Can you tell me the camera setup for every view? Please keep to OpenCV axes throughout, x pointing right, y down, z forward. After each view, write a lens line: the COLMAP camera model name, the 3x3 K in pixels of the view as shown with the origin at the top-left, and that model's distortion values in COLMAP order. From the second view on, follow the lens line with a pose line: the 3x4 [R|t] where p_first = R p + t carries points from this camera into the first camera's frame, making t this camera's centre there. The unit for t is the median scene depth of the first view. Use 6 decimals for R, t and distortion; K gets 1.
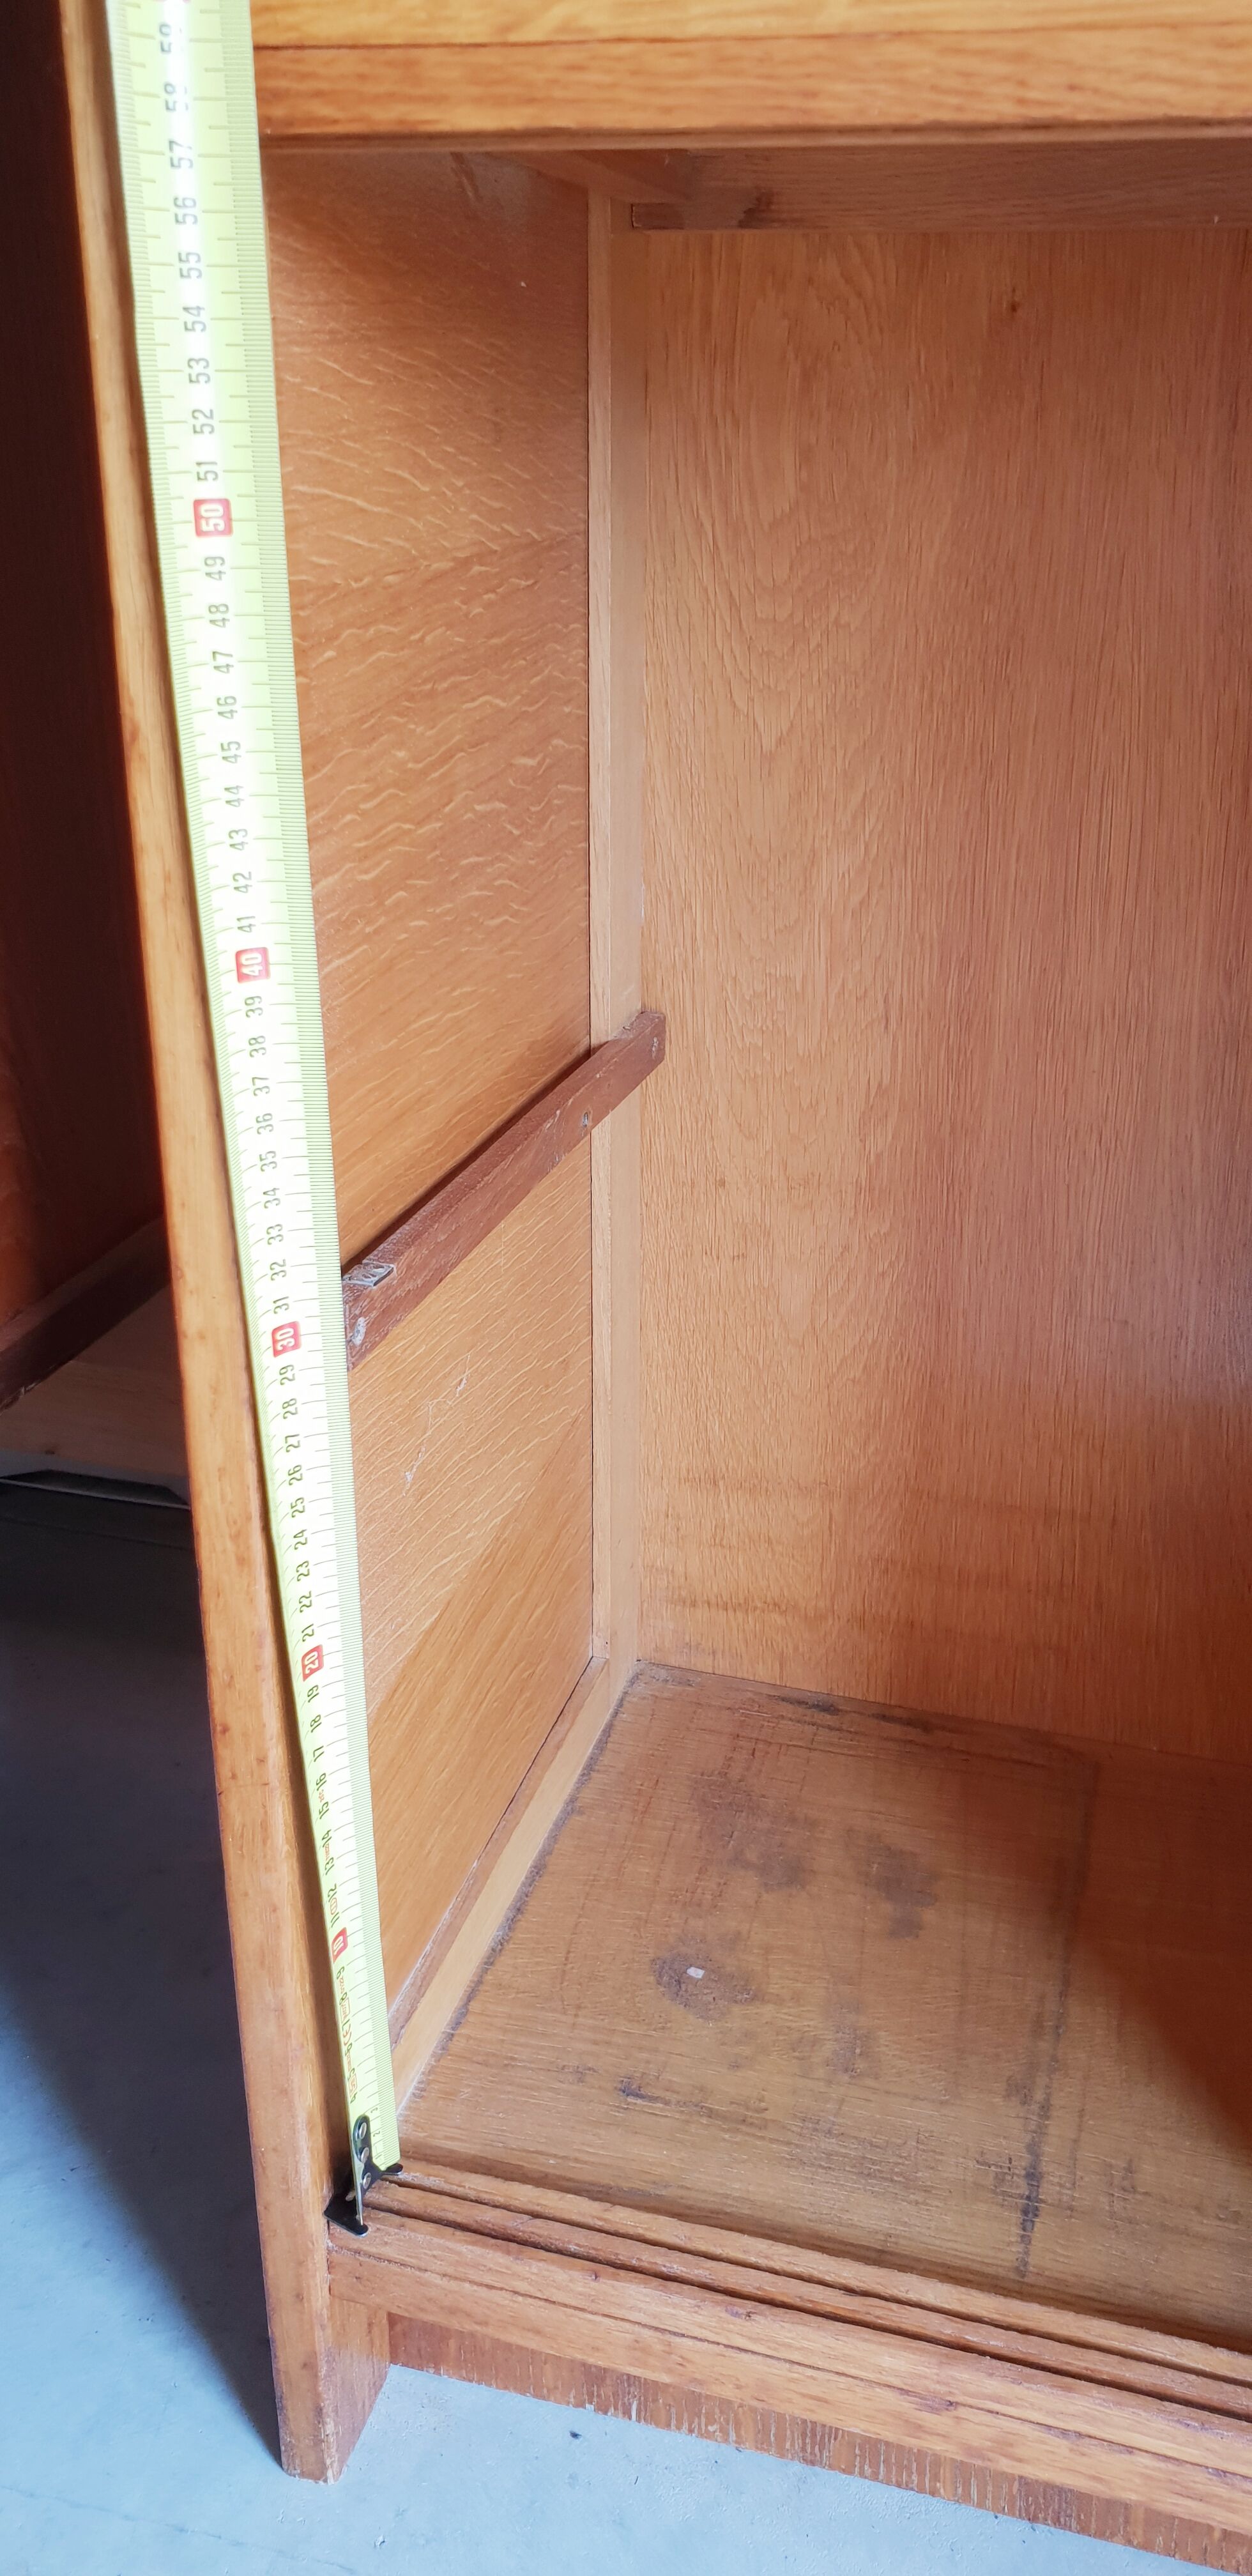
lens RADIAL K [[2051.9, 0, 627.4], [0, 2051.9, 1287.1], [0, 0, 1]] dist [0.002033, 0.023633]
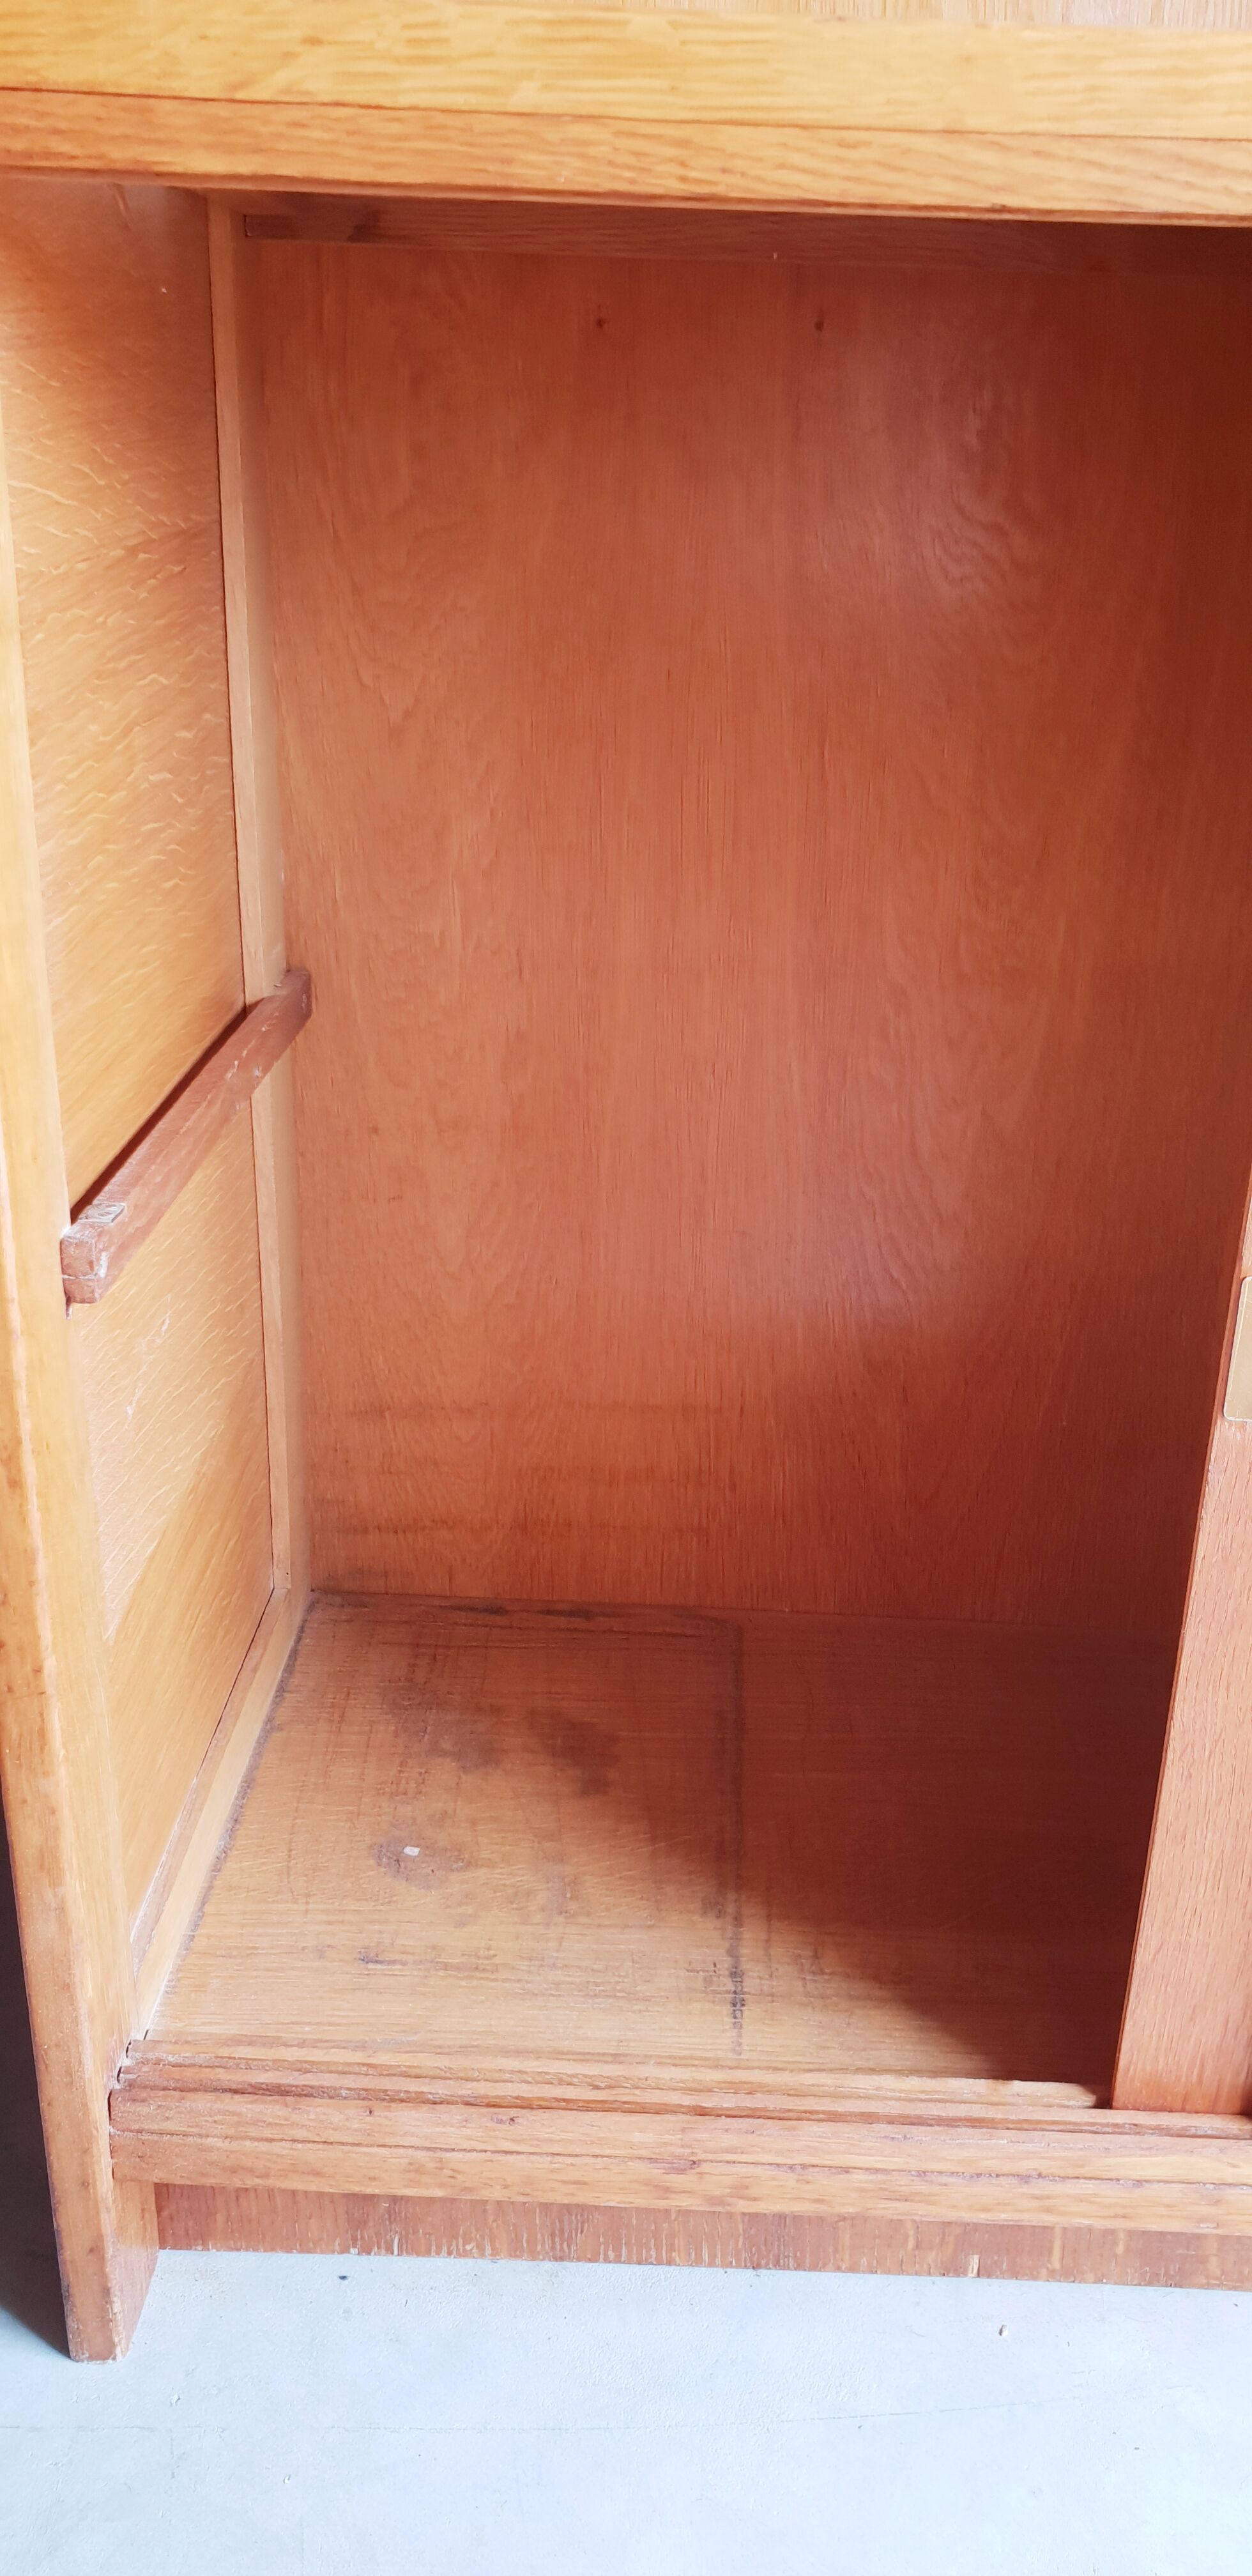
lens RADIAL K [[2051.9, 0, 630.9], [0, 2051.9, 1291.0], [0, 0, 1]] dist [0.002033, 0.023633]
pose [[0.971665, -0.072465, 0.224978, -0.086727], [0.070135, 0.997369, 0.018345, 0.029010], [-0.225715, -0.002046, 0.974191, -0.095114]]
